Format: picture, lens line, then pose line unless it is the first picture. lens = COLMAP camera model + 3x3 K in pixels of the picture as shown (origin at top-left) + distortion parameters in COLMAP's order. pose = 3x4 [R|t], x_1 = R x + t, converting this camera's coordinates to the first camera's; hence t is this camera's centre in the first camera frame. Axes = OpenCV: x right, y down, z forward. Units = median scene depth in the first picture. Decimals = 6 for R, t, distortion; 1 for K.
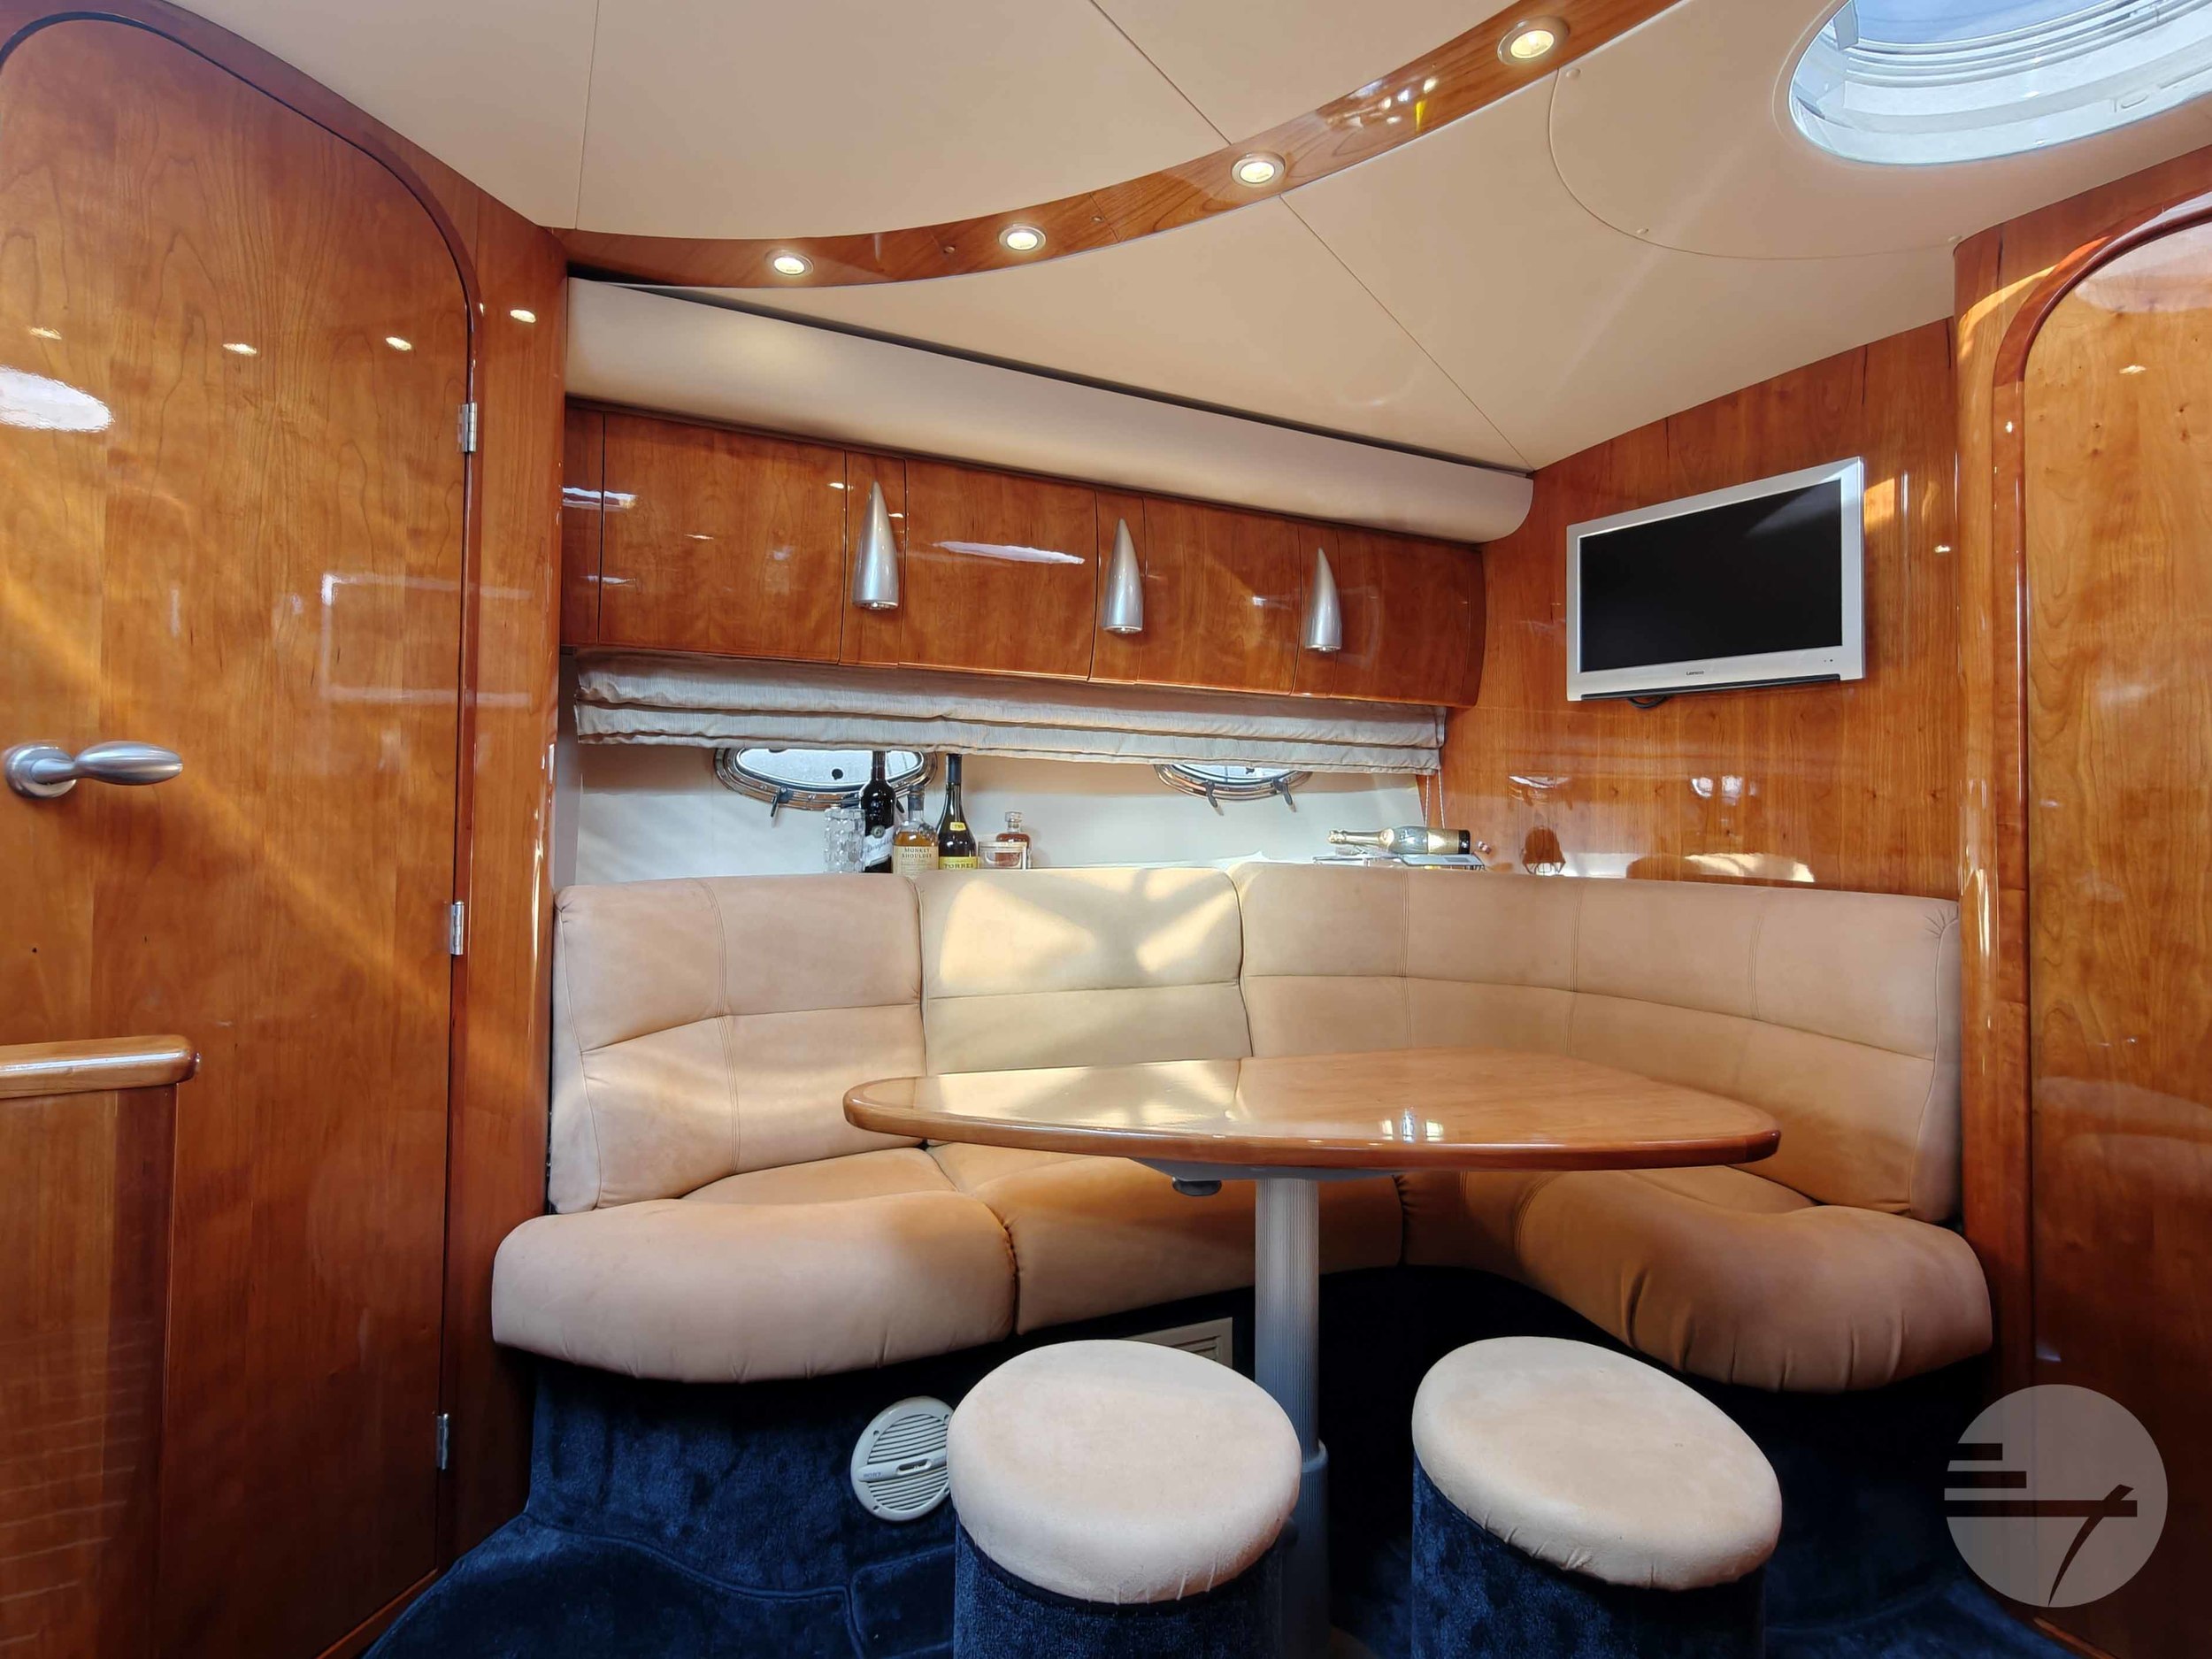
lens RADIAL K [[1083.0, 0, 1075.2], [0, 1083.0, 763.1], [0, 0, 1]] dist [0.000244, -0.000987]
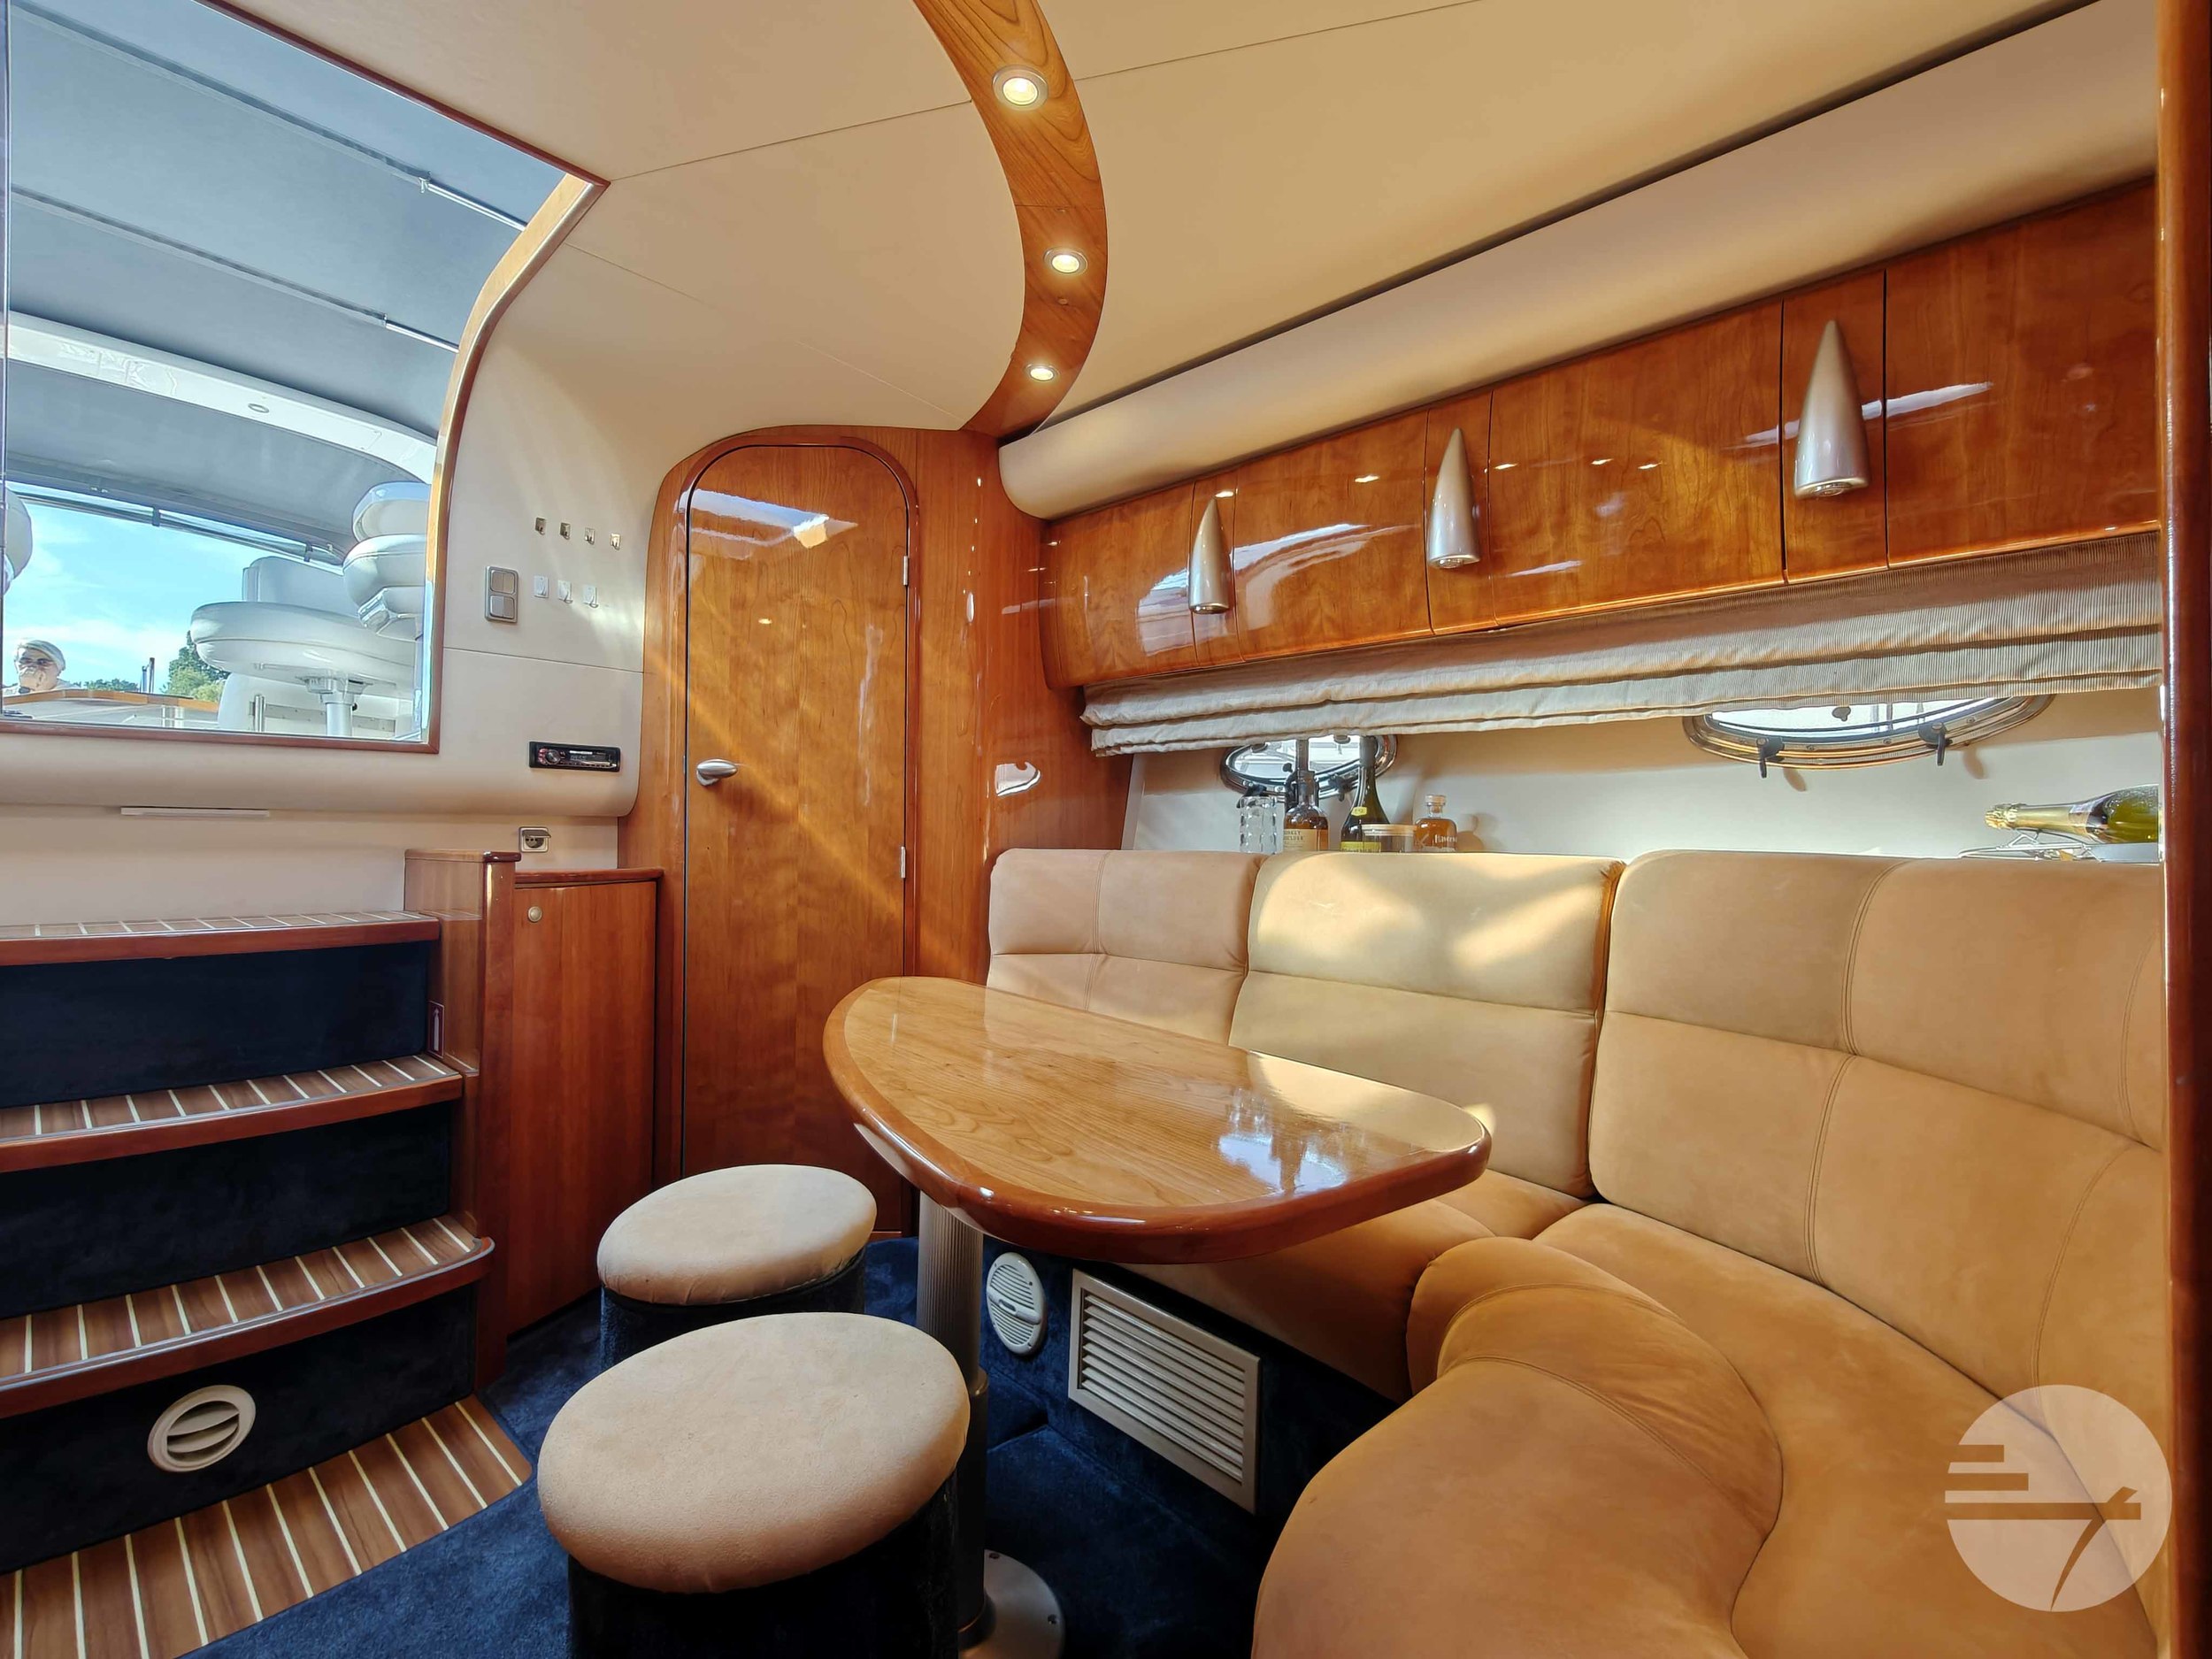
lens RADIAL K [[992.2, 0, 1110.3], [0, 992.2, 824.2], [0, 0, 1]] dist [0.003430, -0.000574]
pose [[0.340729, -0.028900, -0.939717, 0.747609], [0.024440, 0.999462, -0.021876, 0.096828], [0.939844, -0.015513, 0.341252, 0.562772]]
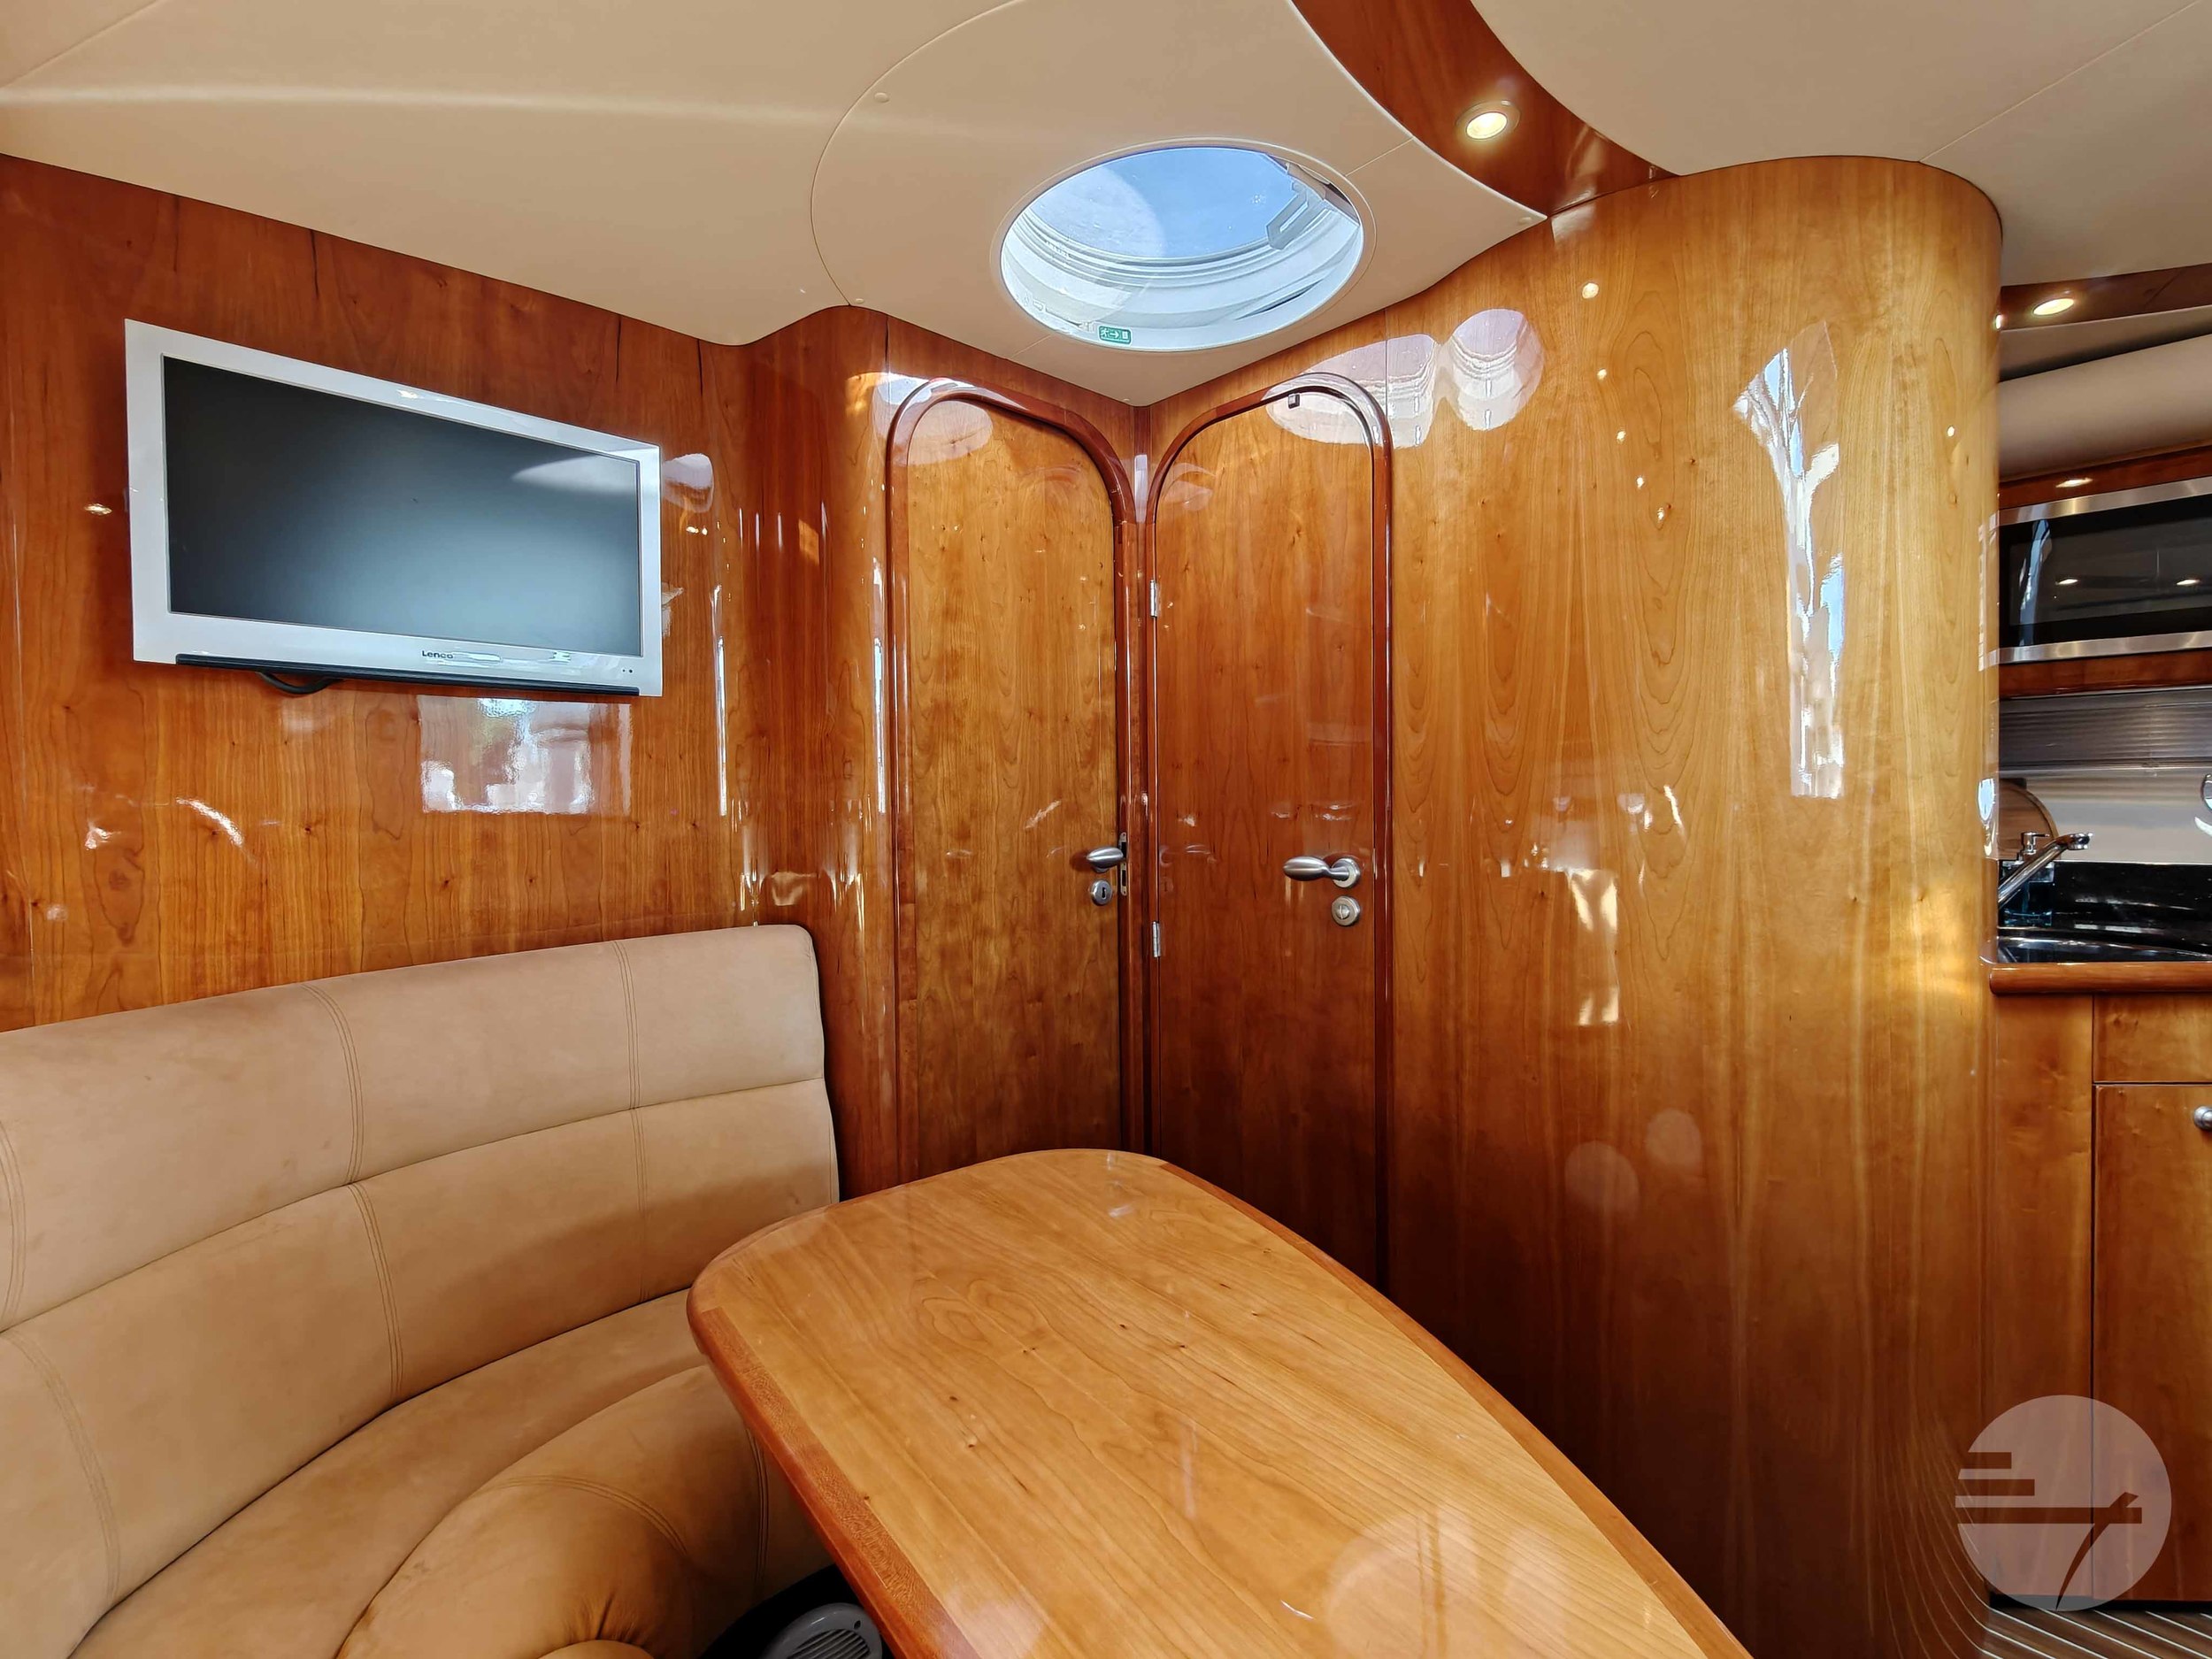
lens RADIAL K [[1002.8, 0, 1106.8], [0, 1002.8, 822.3], [0, 0, 1]] dist [0.004694, -0.000978]
pose [[-0.282091, -0.024329, 0.959079, -0.172435], [-0.015222, 0.999666, 0.020881, 0.003140], [-0.959267, -0.008708, -0.282367, 0.843078]]
